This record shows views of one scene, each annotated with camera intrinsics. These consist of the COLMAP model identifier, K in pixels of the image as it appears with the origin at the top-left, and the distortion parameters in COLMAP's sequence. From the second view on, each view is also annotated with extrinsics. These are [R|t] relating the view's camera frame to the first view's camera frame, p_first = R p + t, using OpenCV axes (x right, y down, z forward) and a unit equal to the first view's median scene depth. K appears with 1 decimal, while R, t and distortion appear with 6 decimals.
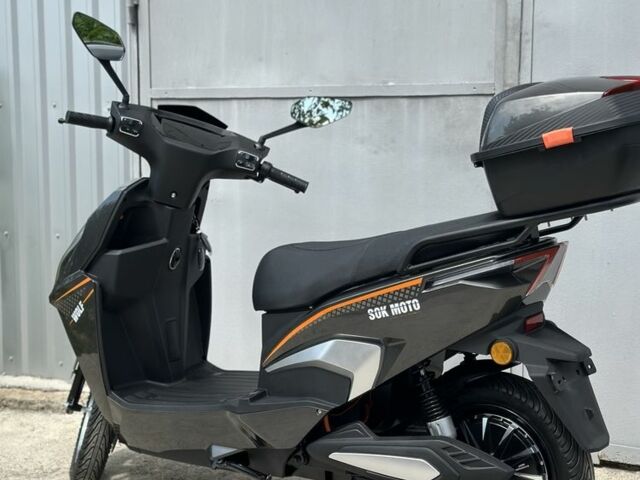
lens RADIAL K [[1187.5, 0, 314.7], [0, 1187.5, 237.9], [0, 0, 1]] dist [0.133130, 0.000000]
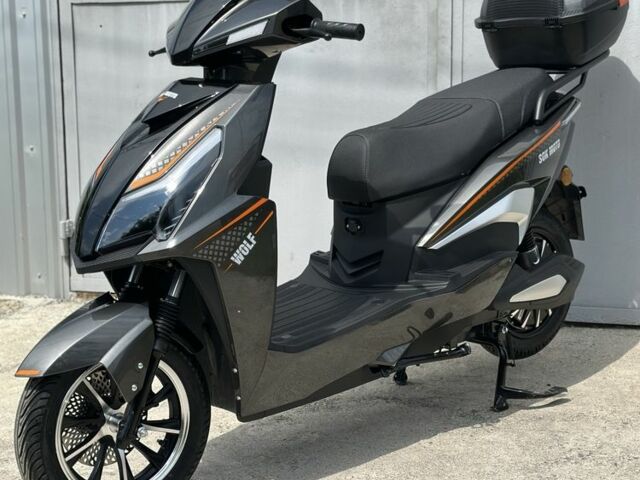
lens RADIAL K [[1187.5, 0, 320.9], [0, 1187.5, 239.4], [0, 0, 1]] dist [0.133130, 0.000000]
pose [[0.976617, -0.042838, 0.210675, -0.212645], [0.034139, 0.998414, 0.044755, 0.060717], [-0.212258, -0.036516, 0.976531, -0.057758]]
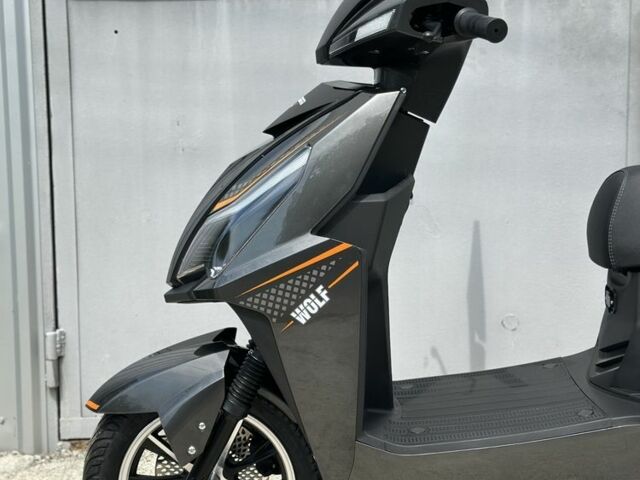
lens RADIAL K [[1187.5, 0, 314.8], [0, 1187.5, 241.8], [0, 0, 1]] dist [0.133130, 0.000000]
pose [[0.831081, -0.070120, 0.551714, -0.549025], [0.073885, 0.997147, 0.015434, 0.023308], [-0.551222, 0.027936, 0.833891, 0.527631]]
